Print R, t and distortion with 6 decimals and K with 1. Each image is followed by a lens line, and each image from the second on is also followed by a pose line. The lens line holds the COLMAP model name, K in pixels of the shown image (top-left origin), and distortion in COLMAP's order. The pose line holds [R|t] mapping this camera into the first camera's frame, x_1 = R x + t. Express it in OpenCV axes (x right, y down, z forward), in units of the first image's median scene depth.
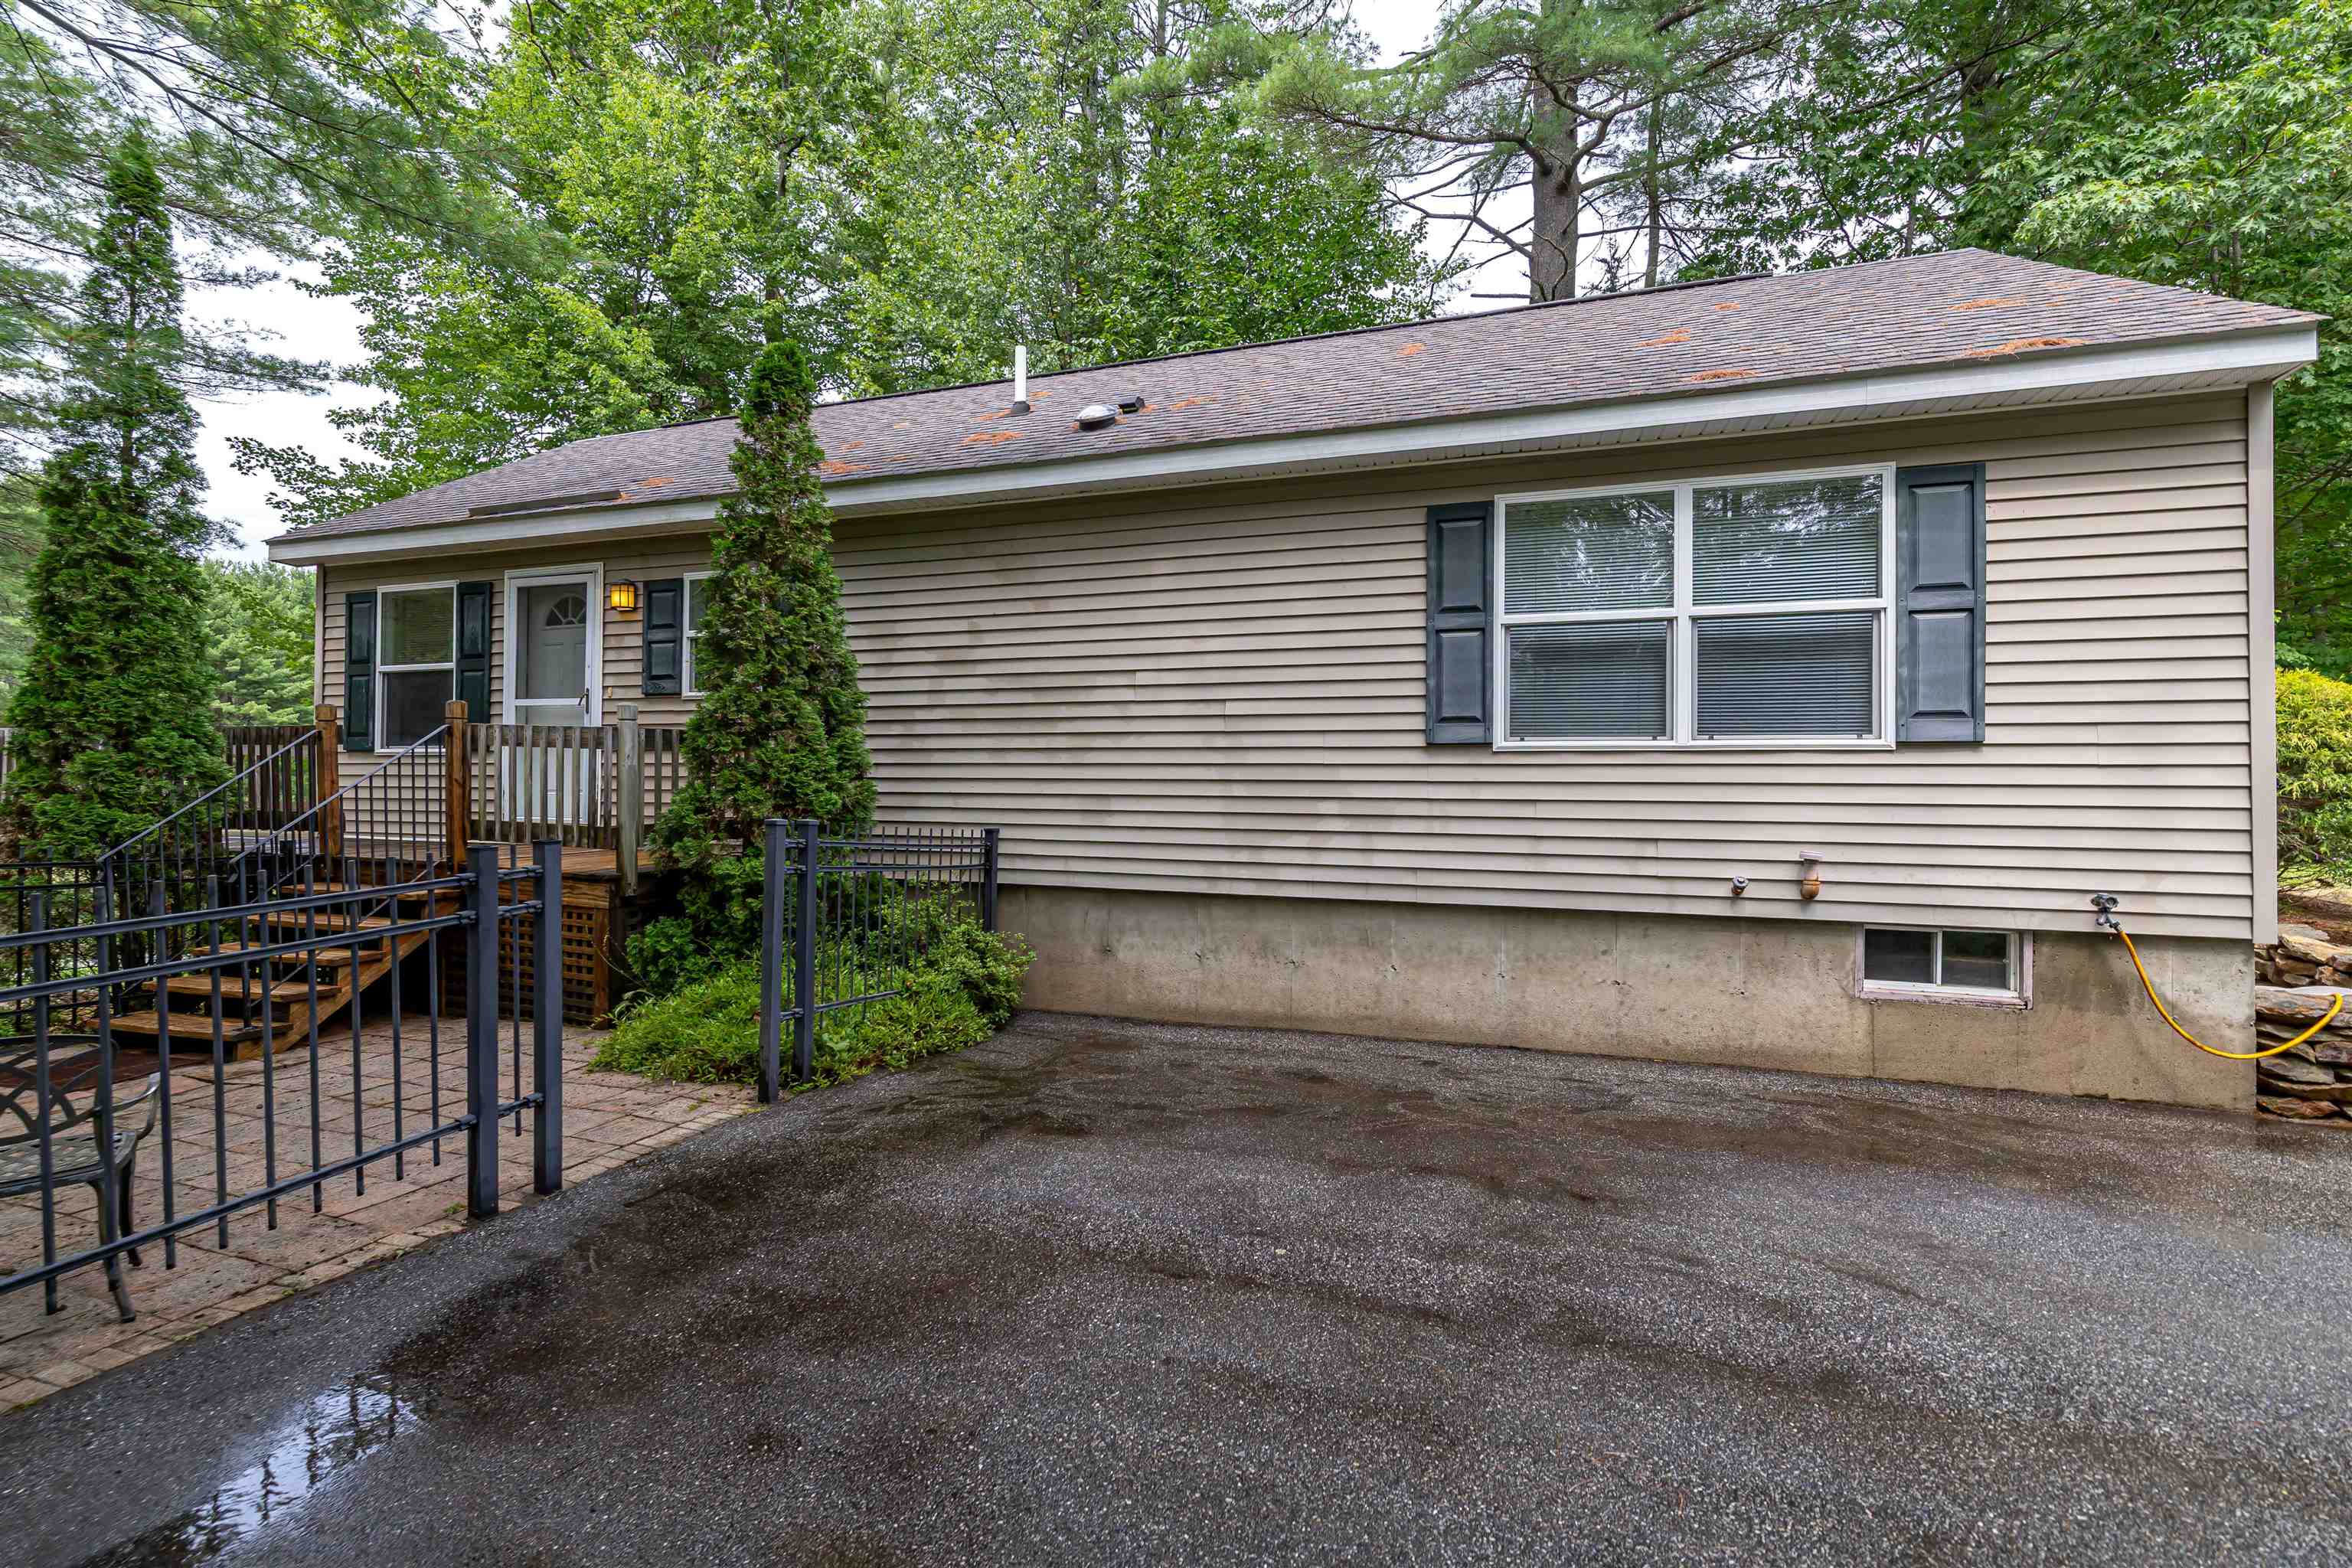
lens RADIAL K [[1011.6, 0, 1178.2], [0, 1011.6, 776.5], [0, 0, 1]] dist [0.000339, 0.000053]
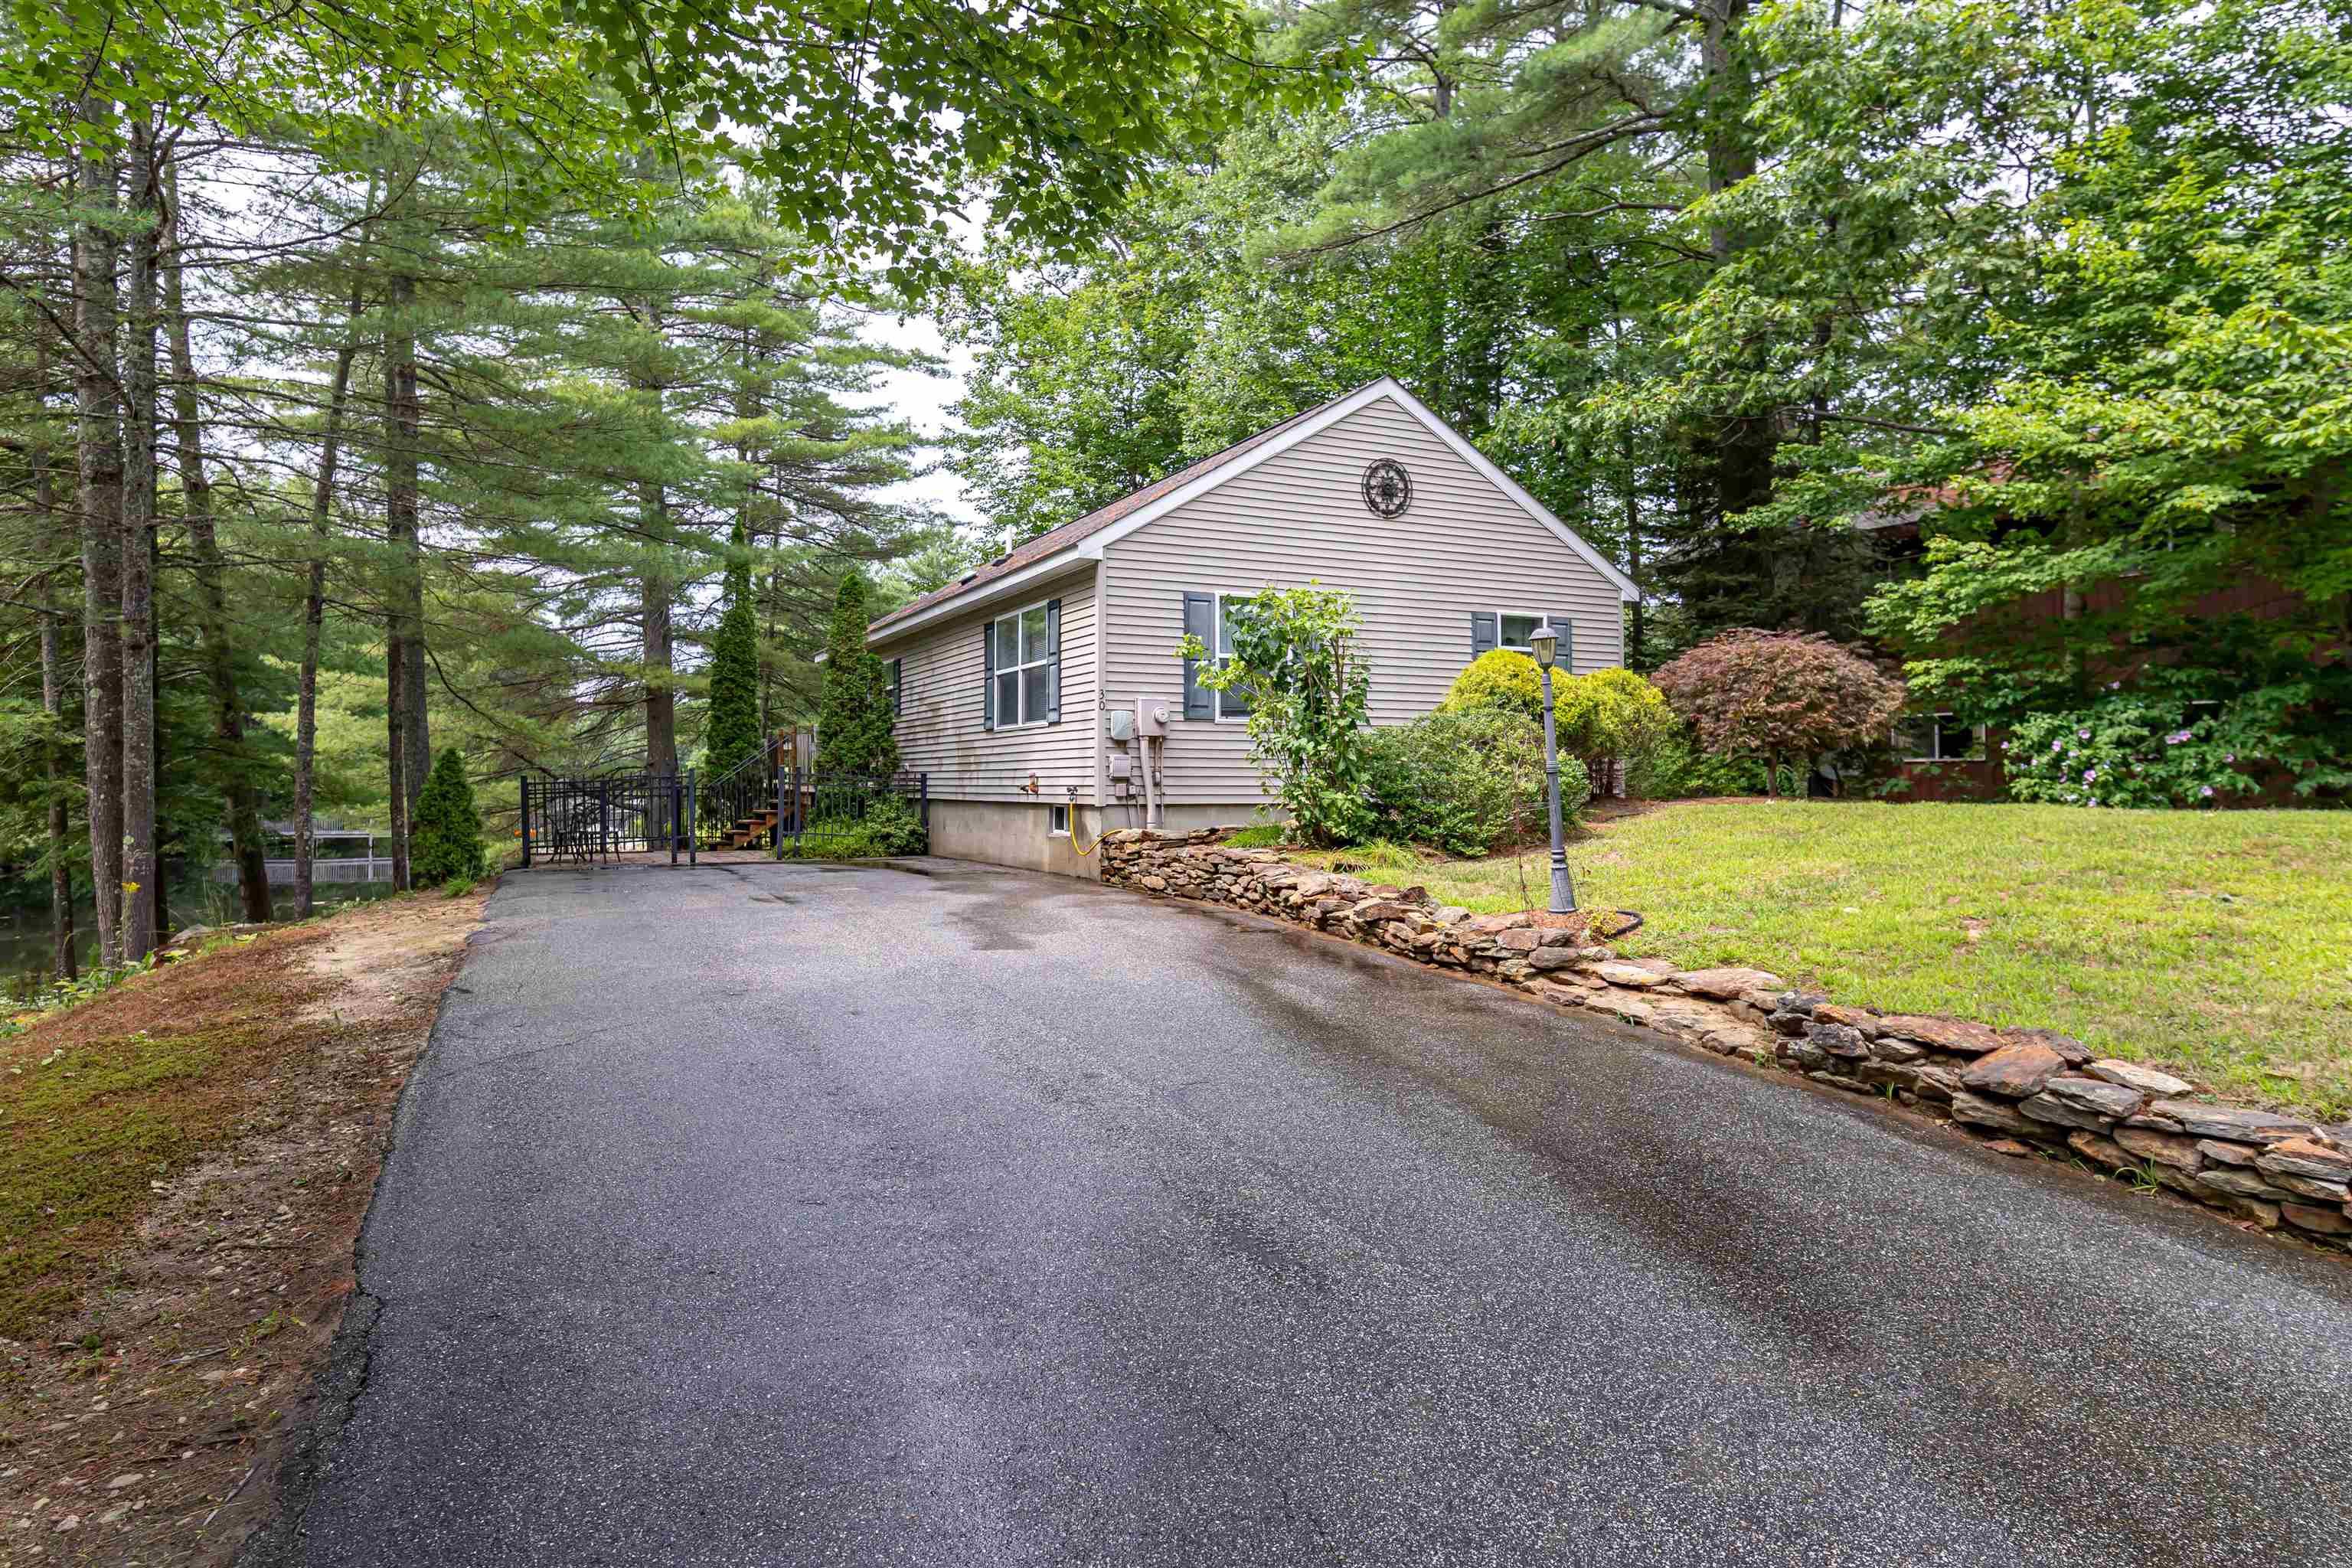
lens RADIAL K [[1351.0, 0, 1178.5], [0, 1351.0, 737.3], [0, 0, 1]] dist [-0.000864, 0.001049]
pose [[0.709472, -0.034460, -0.703890, 2.713227], [0.018136, 0.999366, -0.030645, 0.086224], [0.704500, 0.008976, 0.709647, -0.840210]]
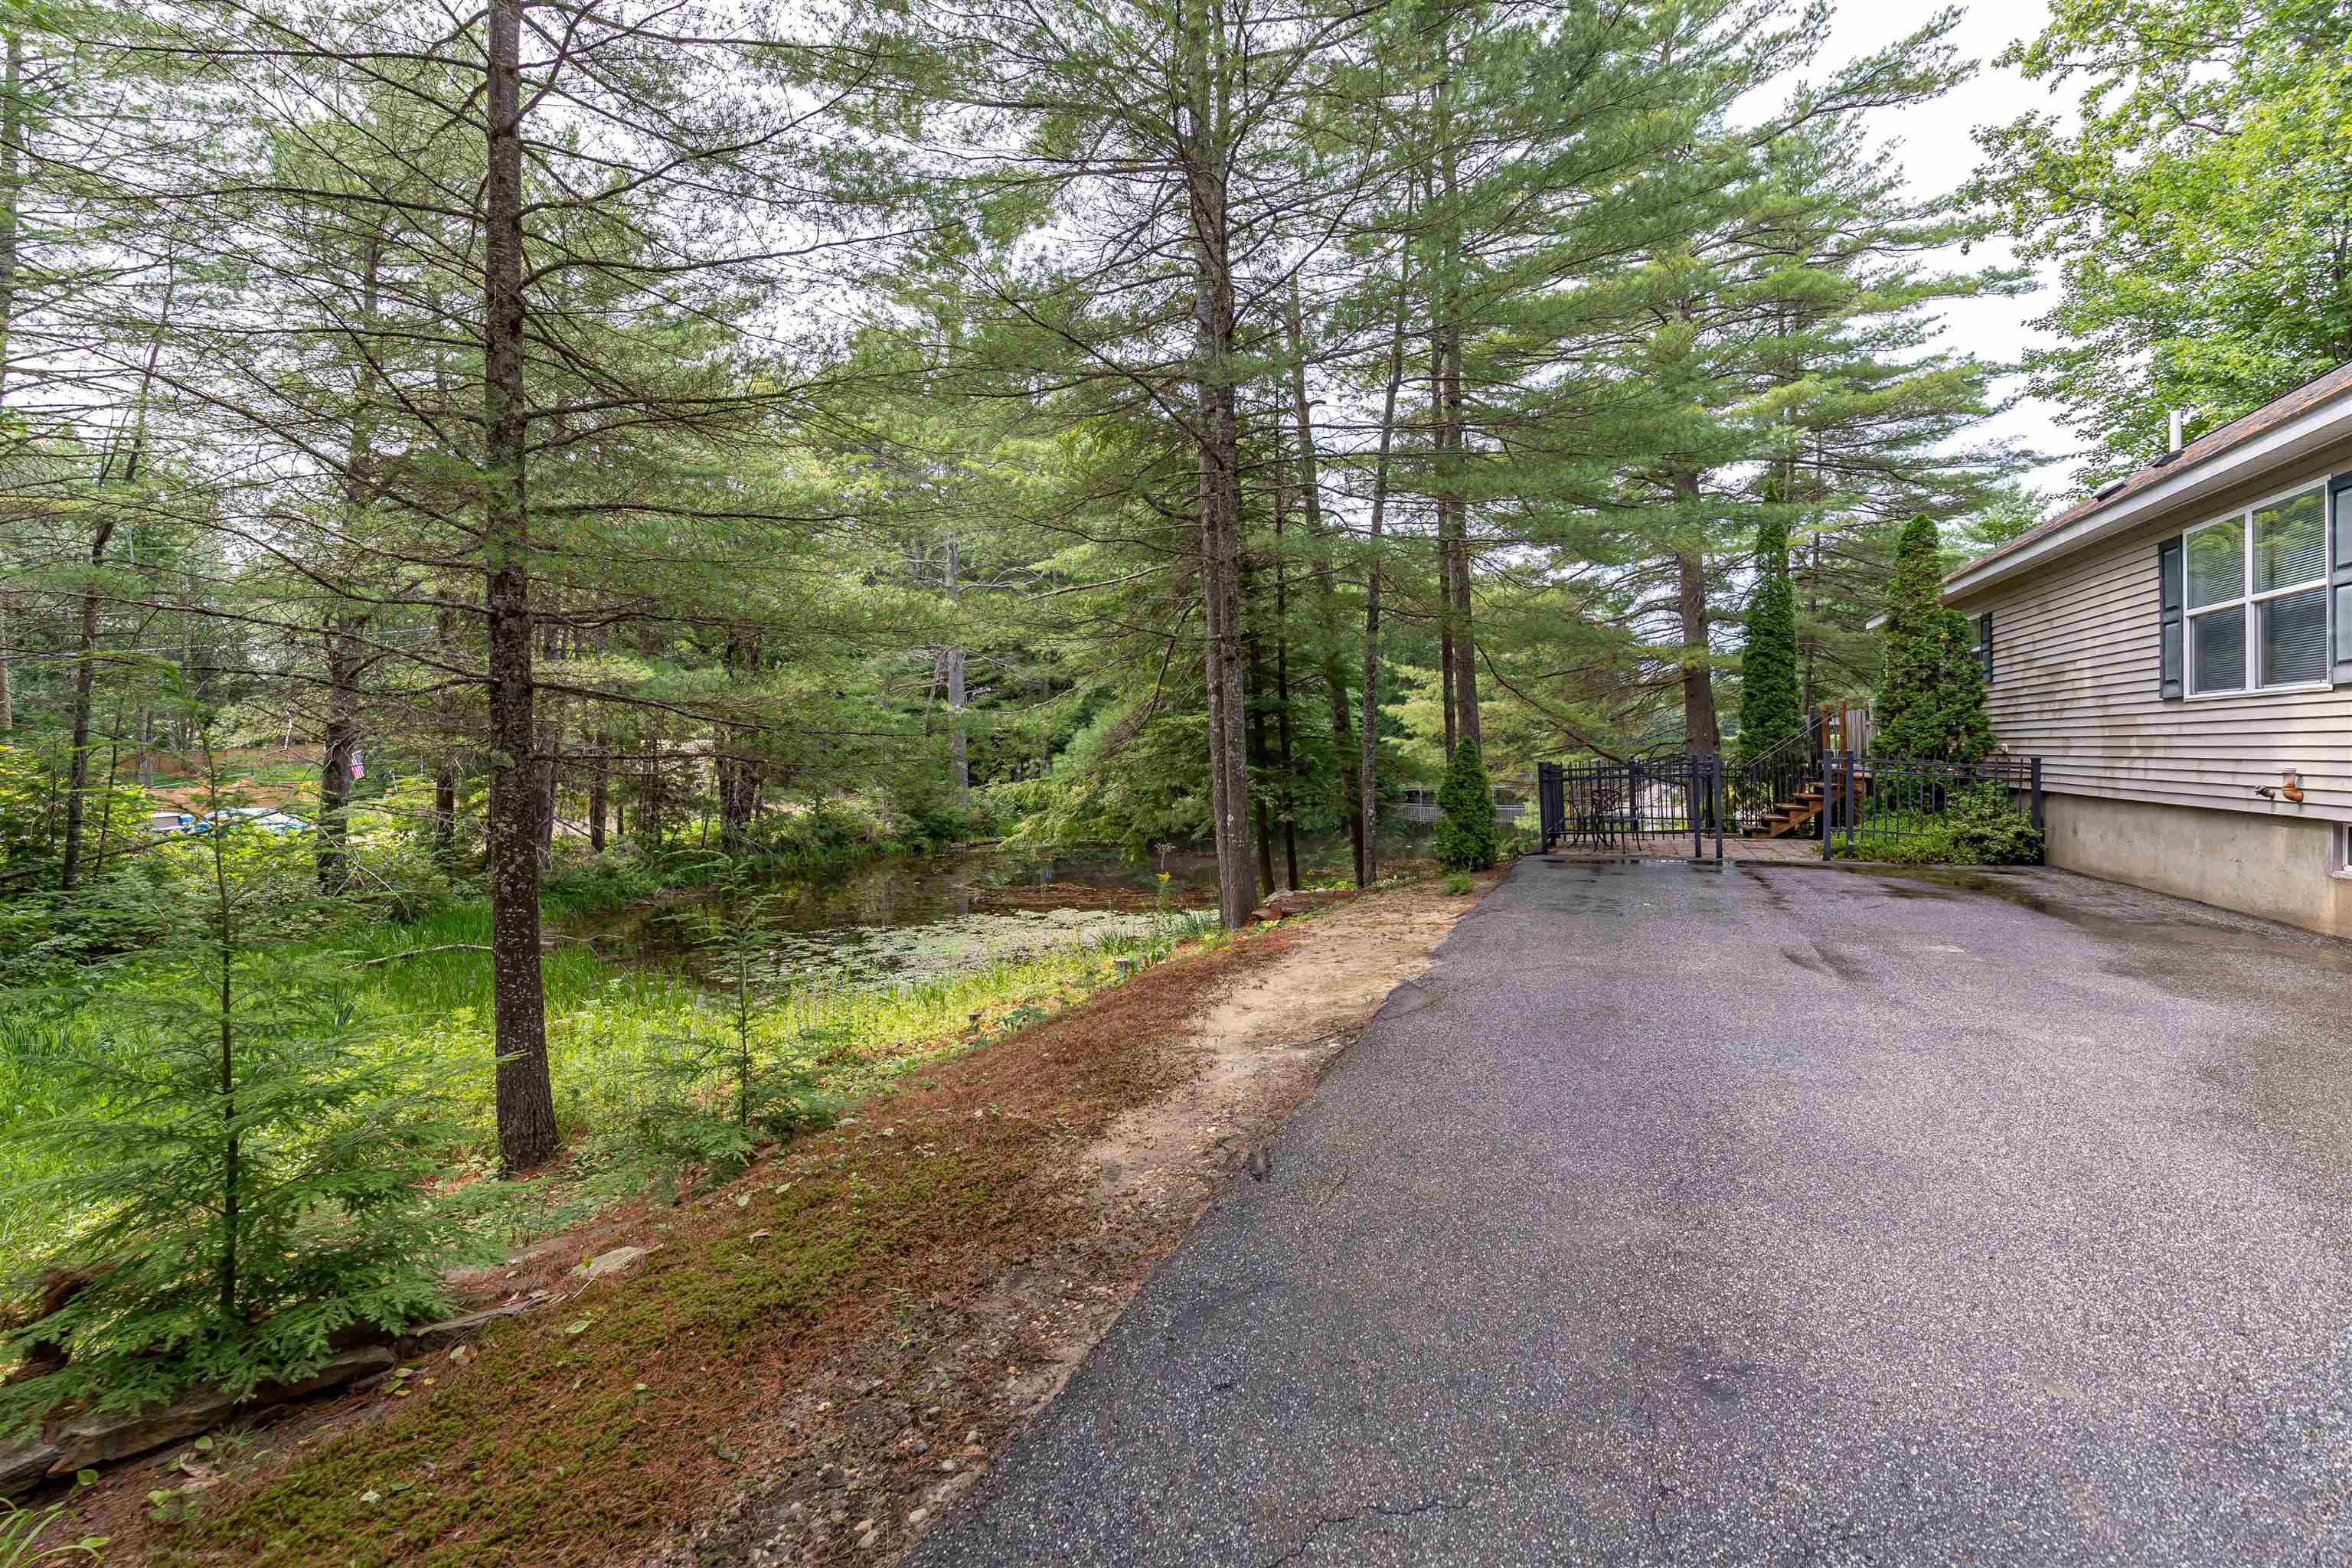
lens RADIAL K [[1045.8, 0, 1200.6], [0, 1045.8, 746.5], [0, 0, 1]] dist [-0.000978, -0.000294]
pose [[-0.036245, -0.012297, -0.999267, 1.909518], [0.019588, 0.999723, -0.013013, 0.032423], [0.999151, -0.020046, -0.035994, -0.400039]]
